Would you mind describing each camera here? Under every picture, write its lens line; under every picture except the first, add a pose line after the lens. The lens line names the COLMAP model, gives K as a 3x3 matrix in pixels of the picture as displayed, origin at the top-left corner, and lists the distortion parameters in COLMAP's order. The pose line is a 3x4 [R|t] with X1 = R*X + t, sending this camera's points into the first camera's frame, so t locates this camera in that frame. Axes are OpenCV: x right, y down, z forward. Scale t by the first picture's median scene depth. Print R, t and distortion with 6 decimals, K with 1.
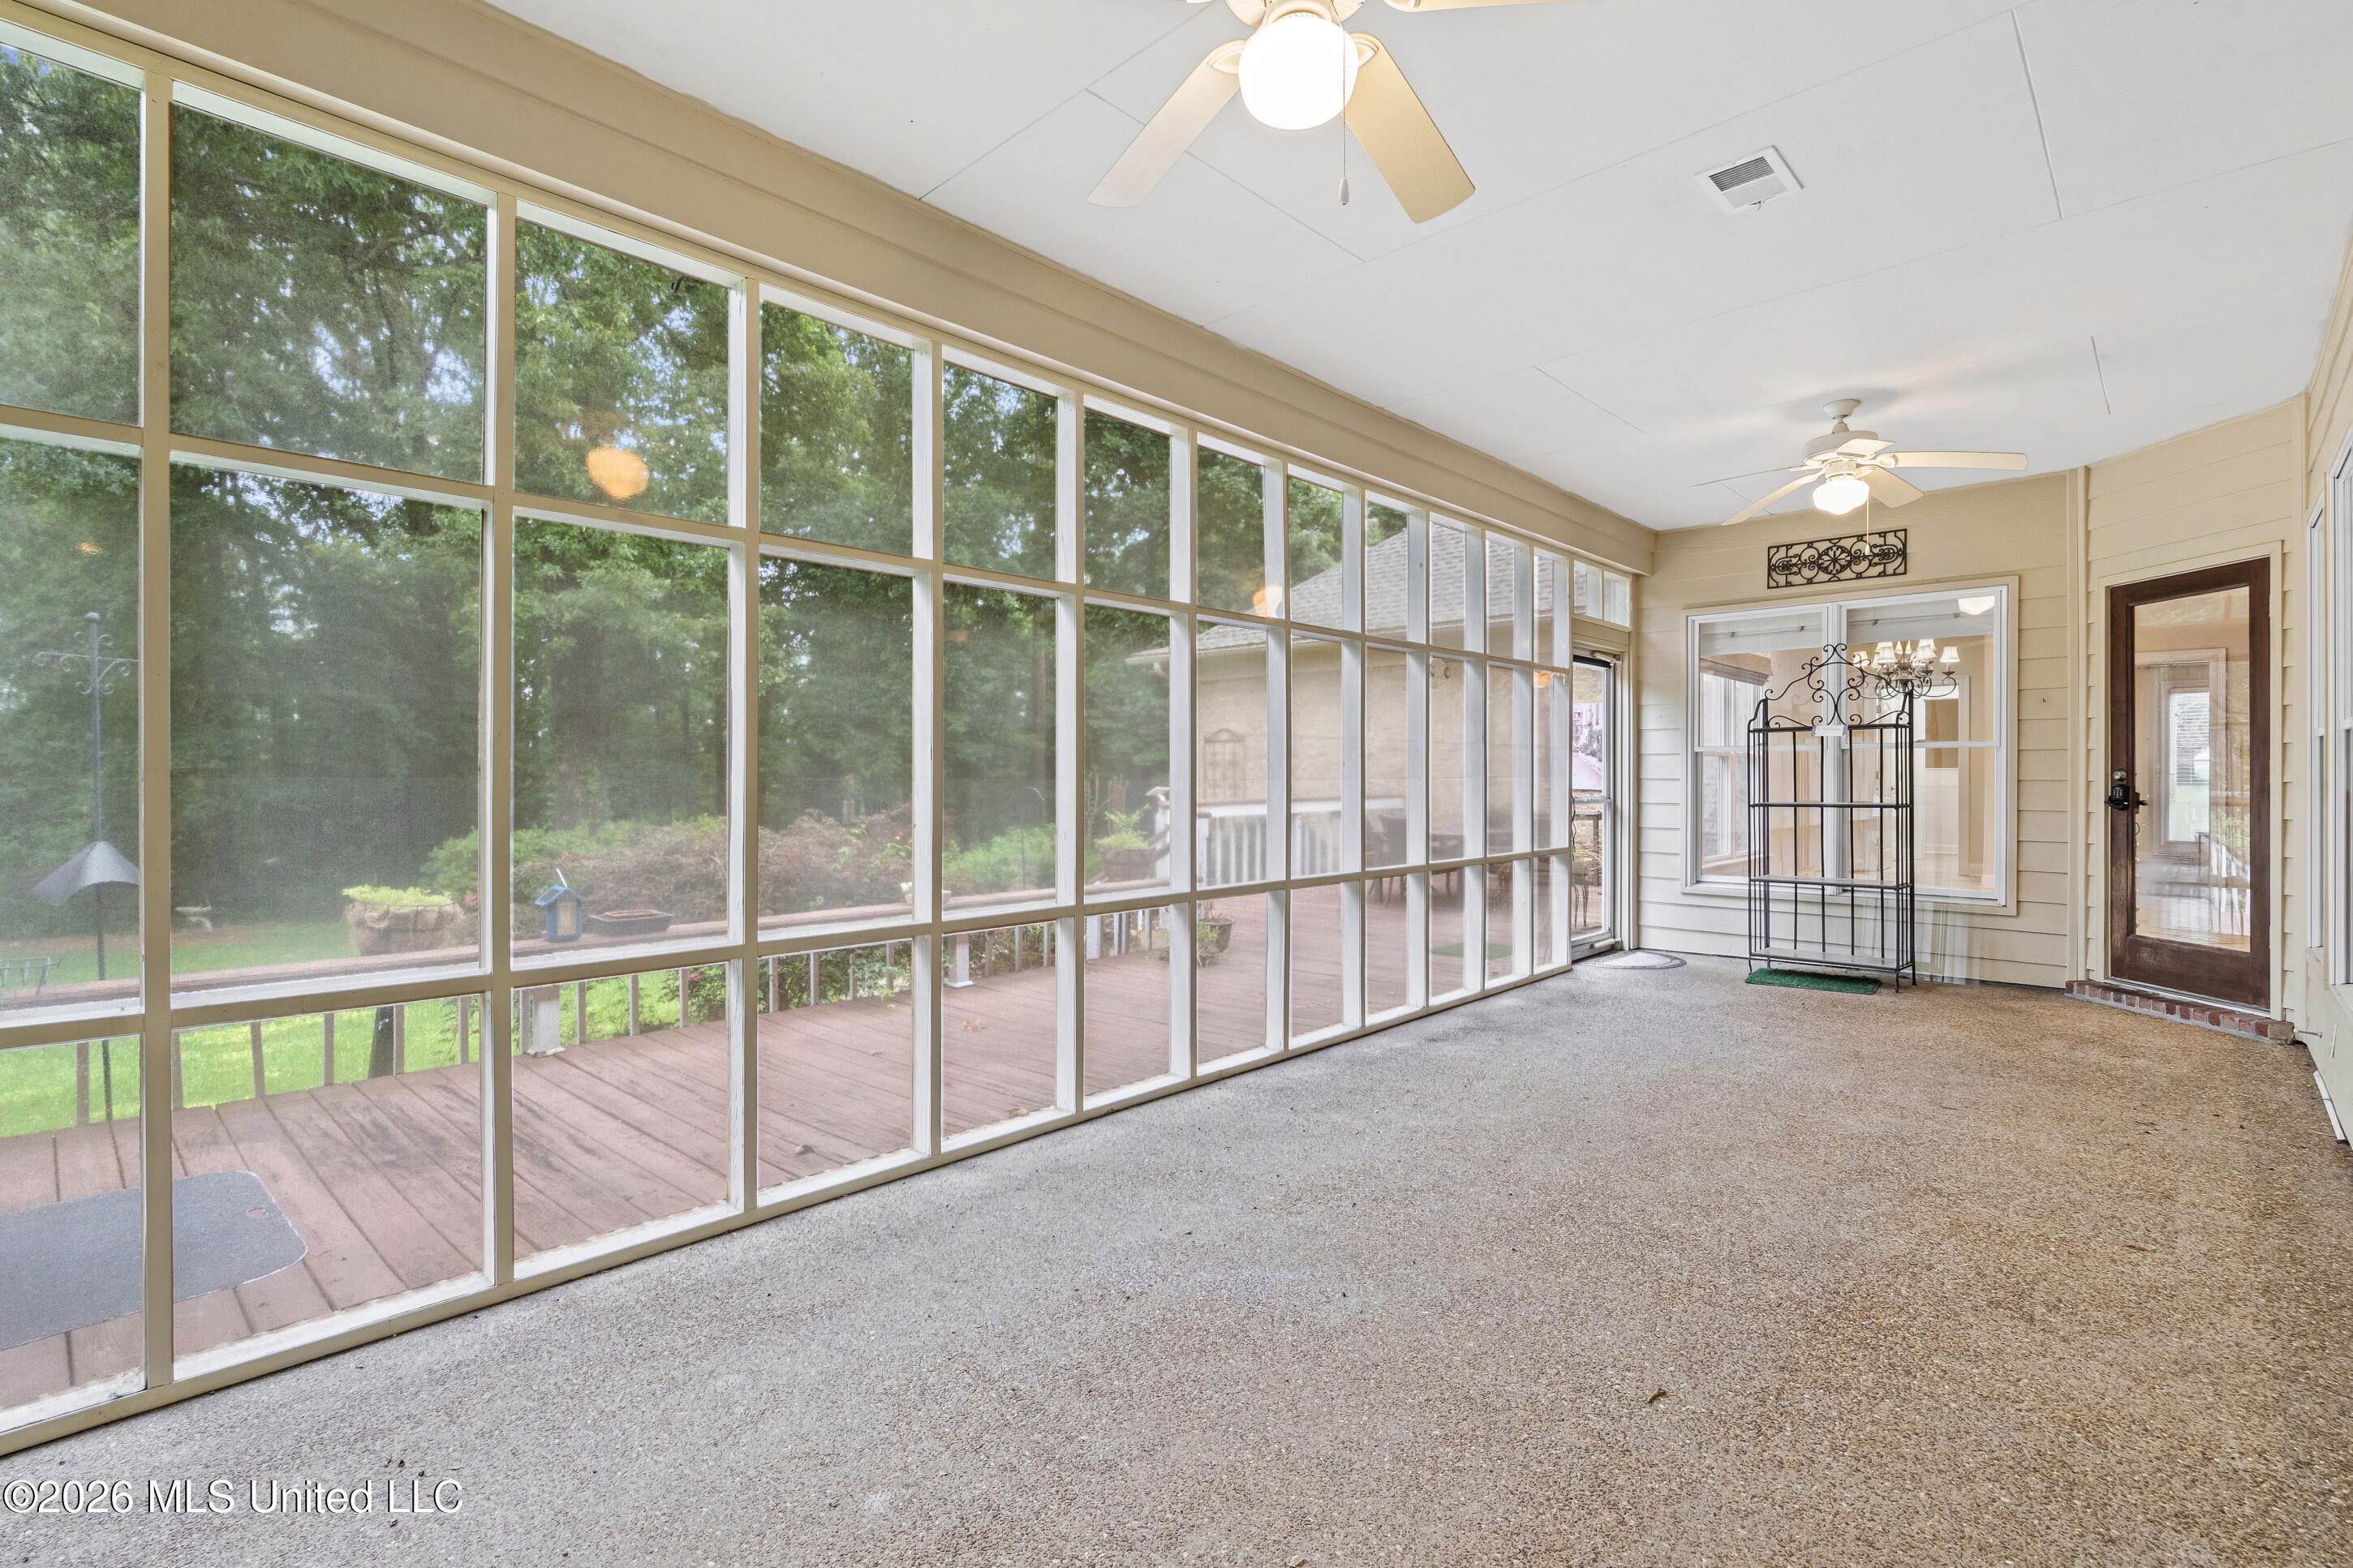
lens RADIAL K [[1073.4, 0, 1170.0], [0, 1073.4, 778.1], [0, 0, 1]] dist [-0.000983, 0.001258]
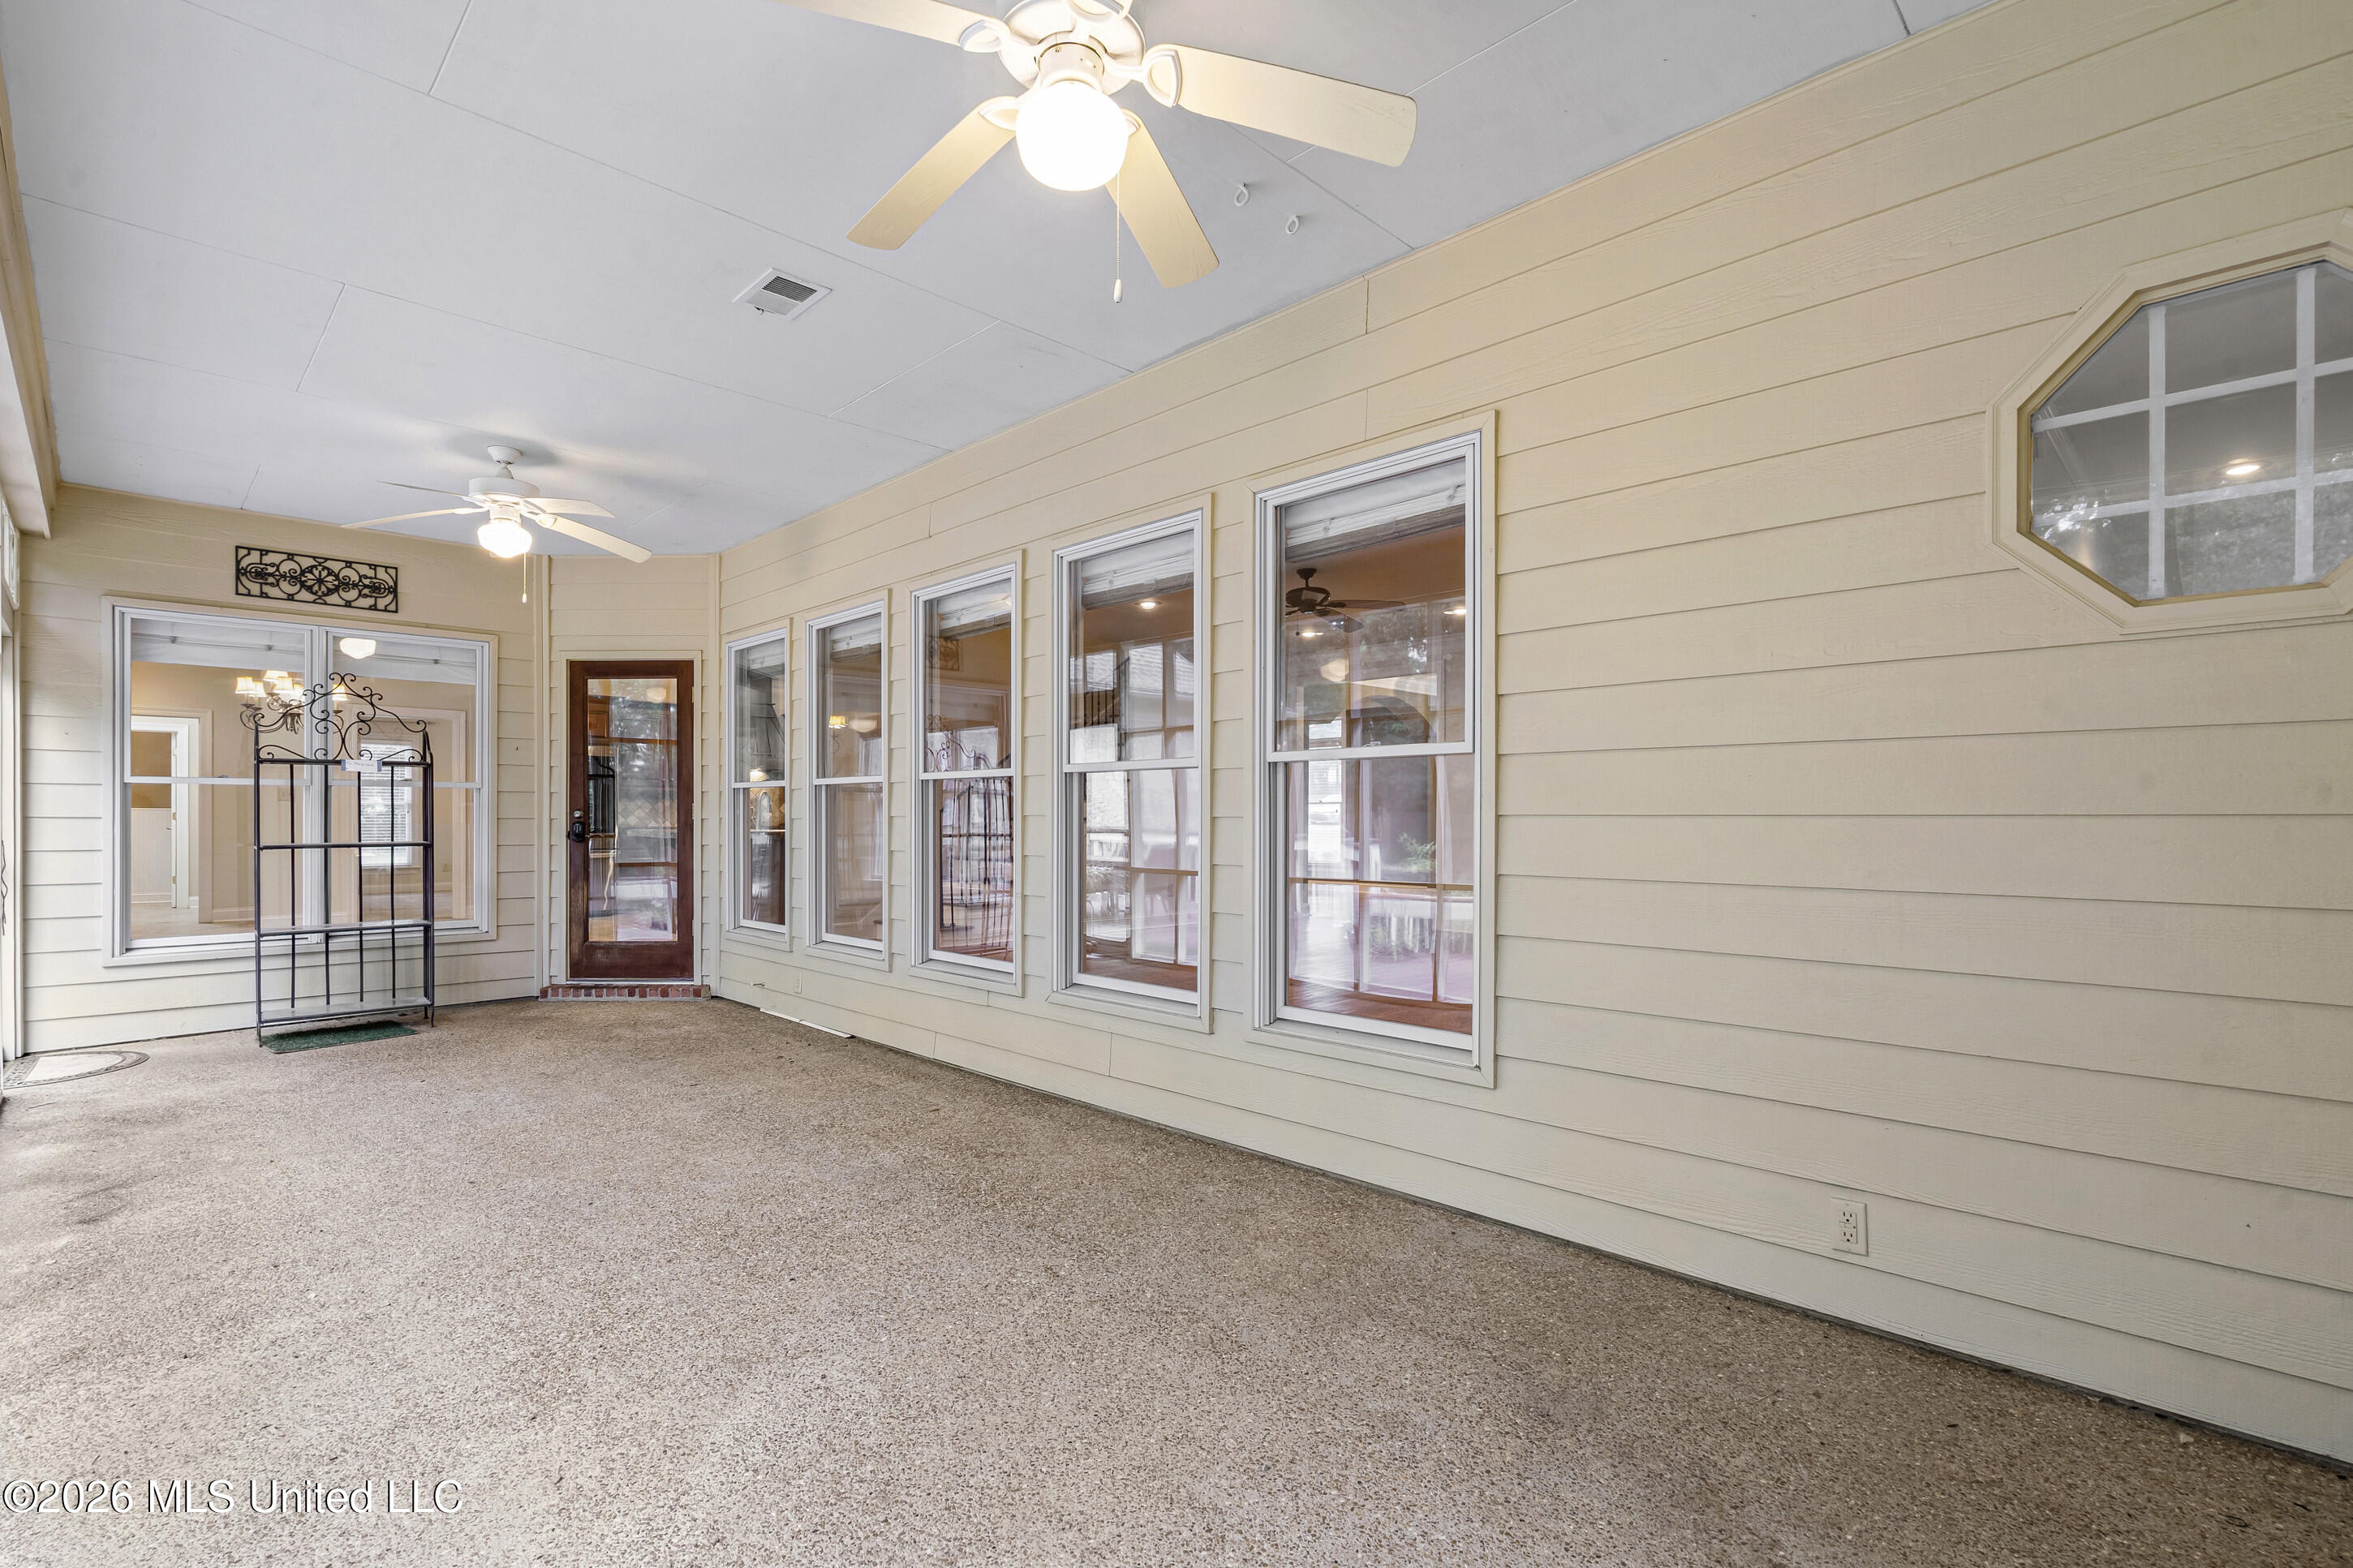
lens RADIAL K [[1073.4, 0, 1128.2], [0, 1073.4, 821.0], [0, 0, 1]] dist [-0.000983, 0.001258]
pose [[0.053555, -0.001508, 0.998564, -0.313058], [0.001950, 0.999997, 0.001405, 0.004803], [-0.998563, 0.001872, 0.053558, 0.298048]]
